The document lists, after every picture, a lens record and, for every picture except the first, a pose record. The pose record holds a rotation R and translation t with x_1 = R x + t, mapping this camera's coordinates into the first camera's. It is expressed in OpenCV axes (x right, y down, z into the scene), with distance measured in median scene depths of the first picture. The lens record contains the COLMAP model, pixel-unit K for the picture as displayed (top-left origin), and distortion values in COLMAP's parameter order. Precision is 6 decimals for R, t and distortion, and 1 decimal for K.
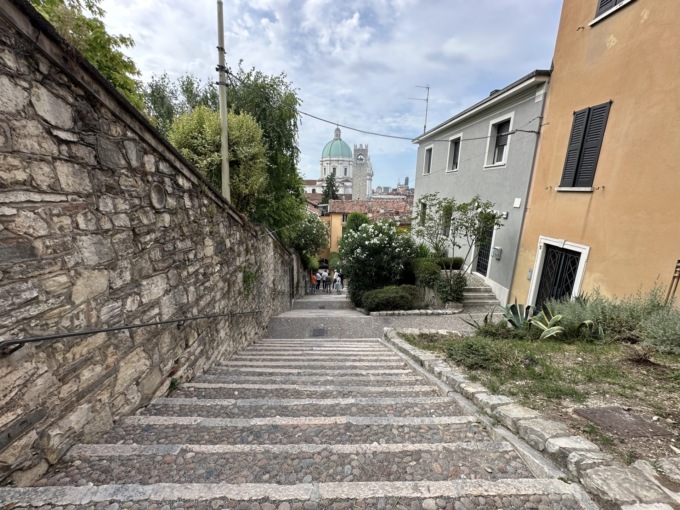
lens RADIAL K [[276.1, 0, 340.0], [0, 276.1, 255.0], [0, 0, 1]] dist [0.015311, -0.000014]
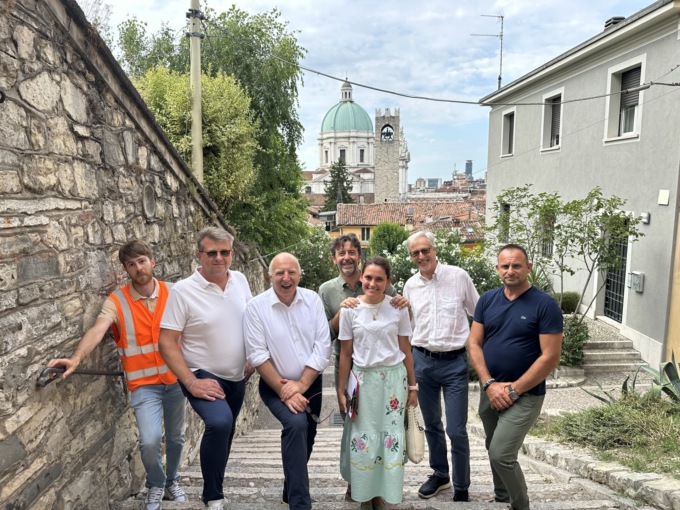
lens RADIAL K [[484.7, 0, 340.0], [0, 484.7, 255.0], [0, 0, 1]] dist [0.077239, -0.076428]
pose [[0.999174, -0.026448, -0.030861, -0.089944], [0.023509, 0.995484, -0.091975, 0.046960], [0.033154, 0.091173, 0.995283, -0.198361]]
